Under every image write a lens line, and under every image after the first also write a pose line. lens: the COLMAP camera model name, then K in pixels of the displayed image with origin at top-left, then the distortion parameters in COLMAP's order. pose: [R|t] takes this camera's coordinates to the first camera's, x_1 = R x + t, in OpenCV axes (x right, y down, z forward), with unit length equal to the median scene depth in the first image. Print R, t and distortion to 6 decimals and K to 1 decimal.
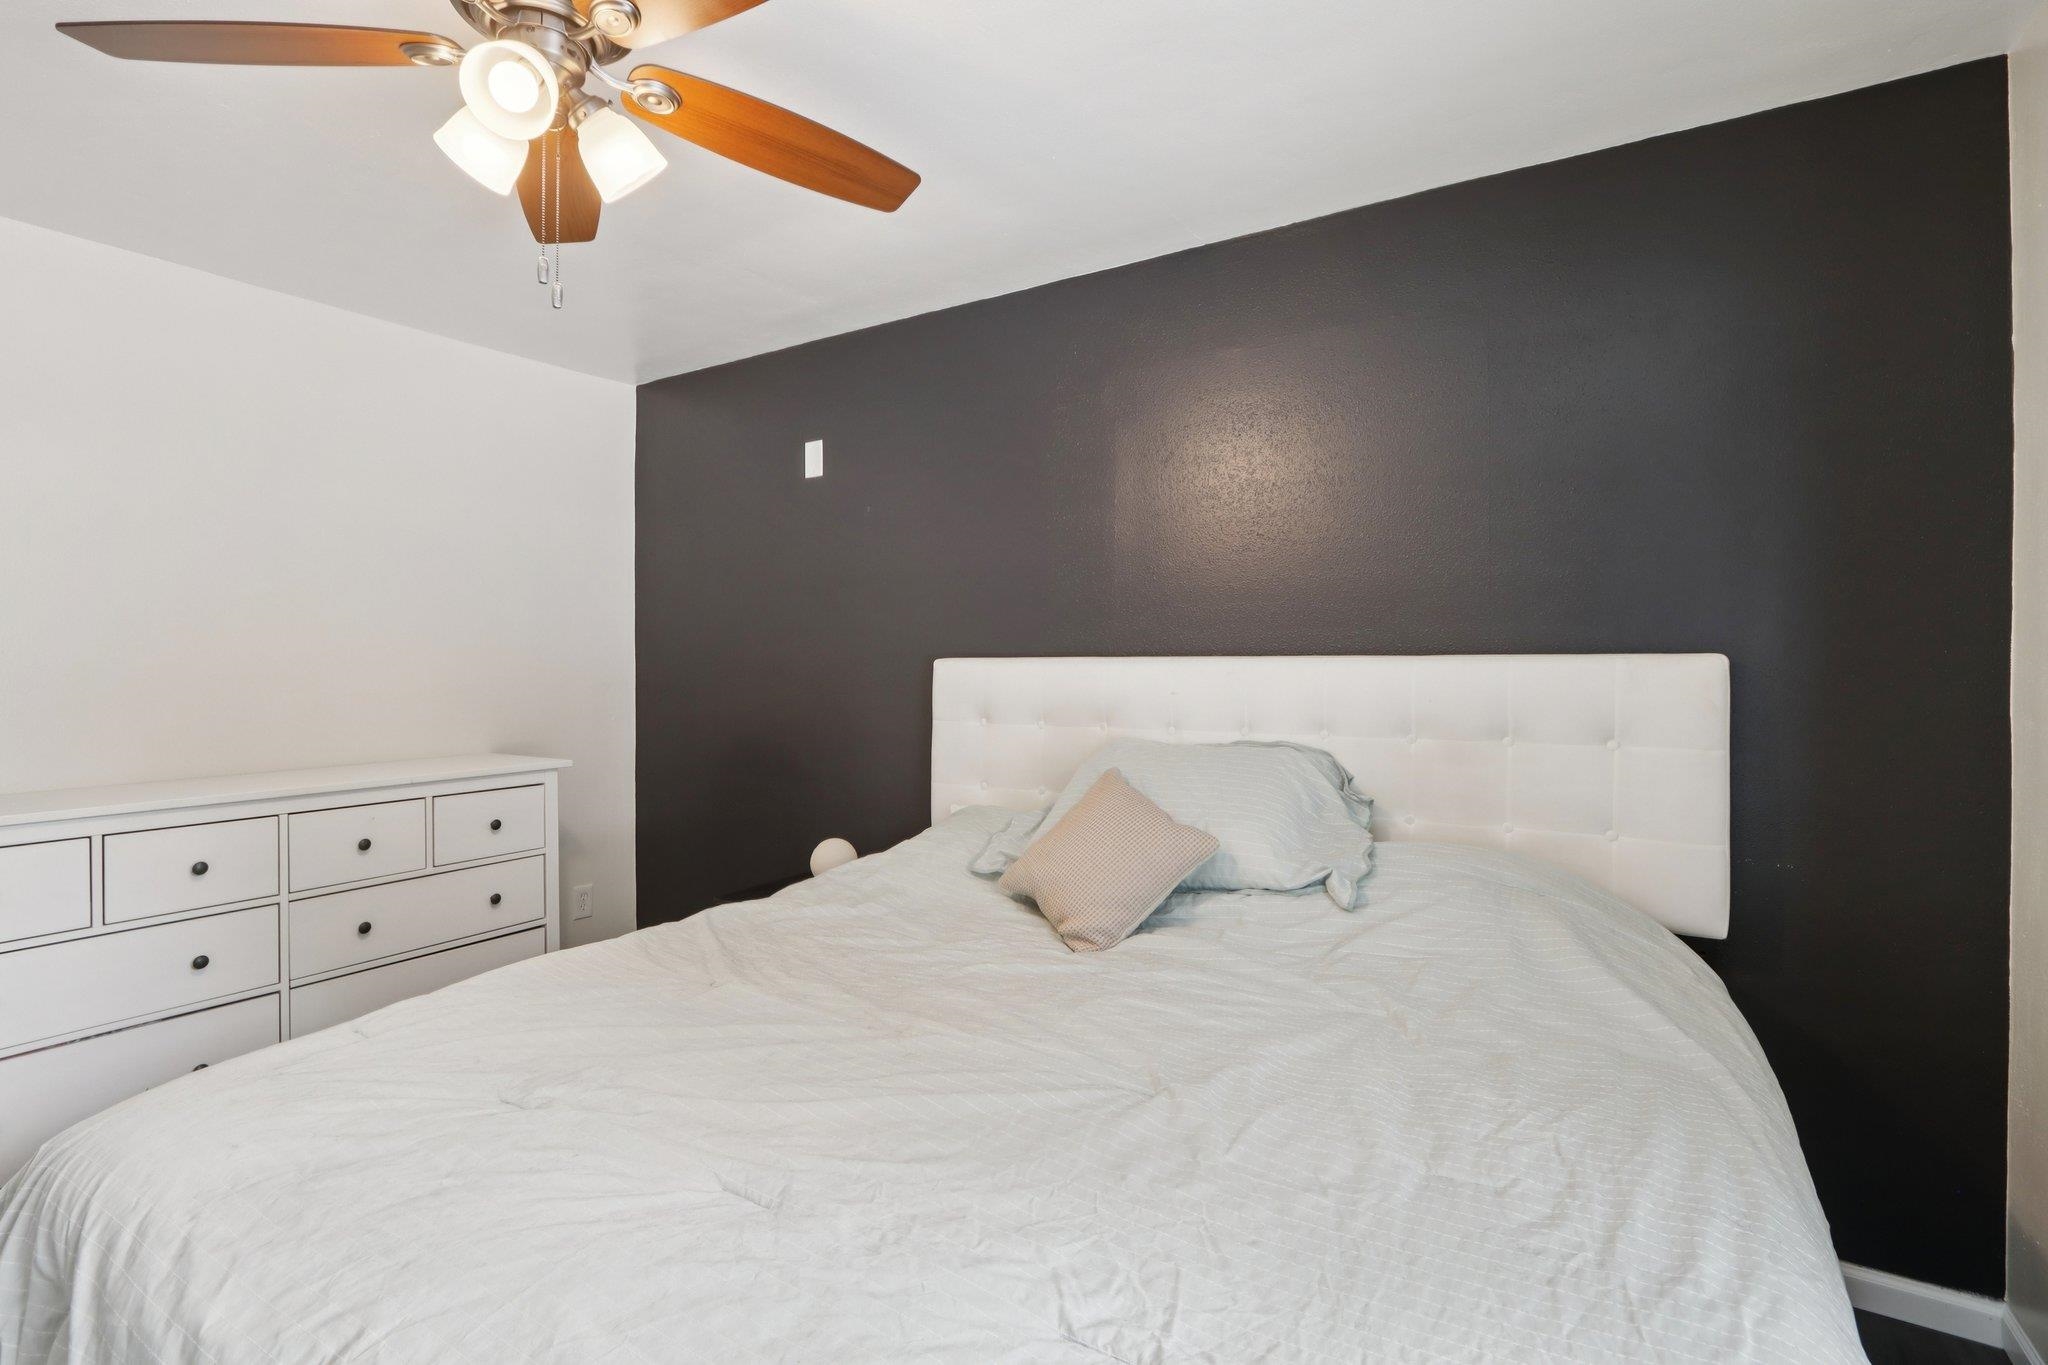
lens RADIAL K [[949.4, 0, 1025.6], [0, 949.4, 677.6], [0, 0, 1]] dist [-0.015851, 0.001497]
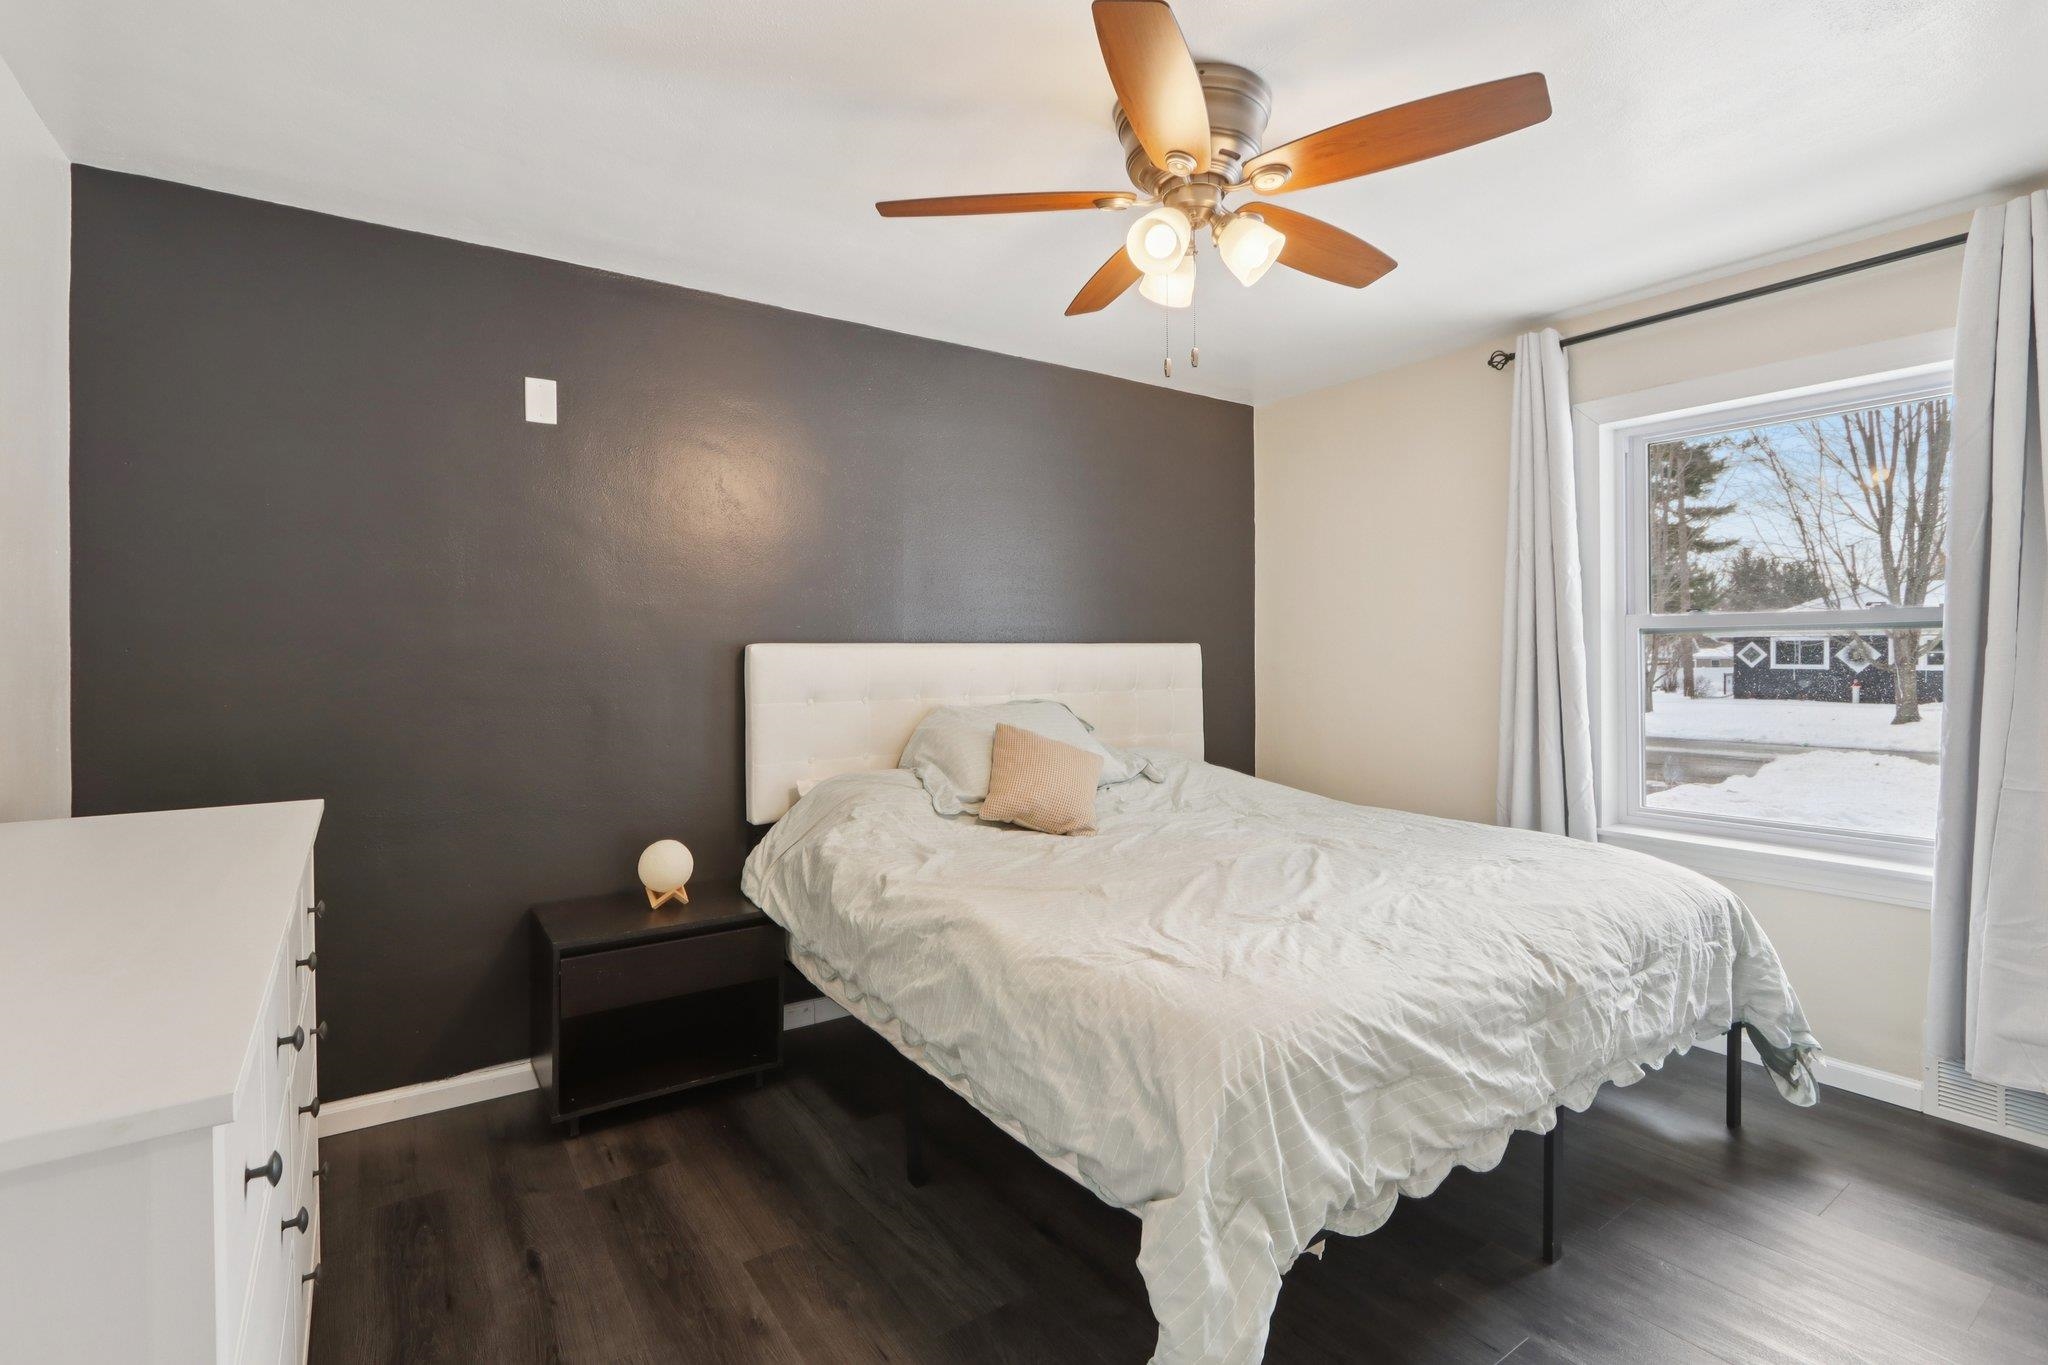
lens RADIAL K [[949.4, 0, 1018.6], [0, 949.4, 670.2], [0, 0, 1]] dist [-0.015851, 0.001497]
pose [[0.402858, -0.018430, 0.915077, -0.991467], [0.014570, 0.999800, 0.013722, -0.001376], [-0.915147, 0.007805, 0.403046, 0.353026]]
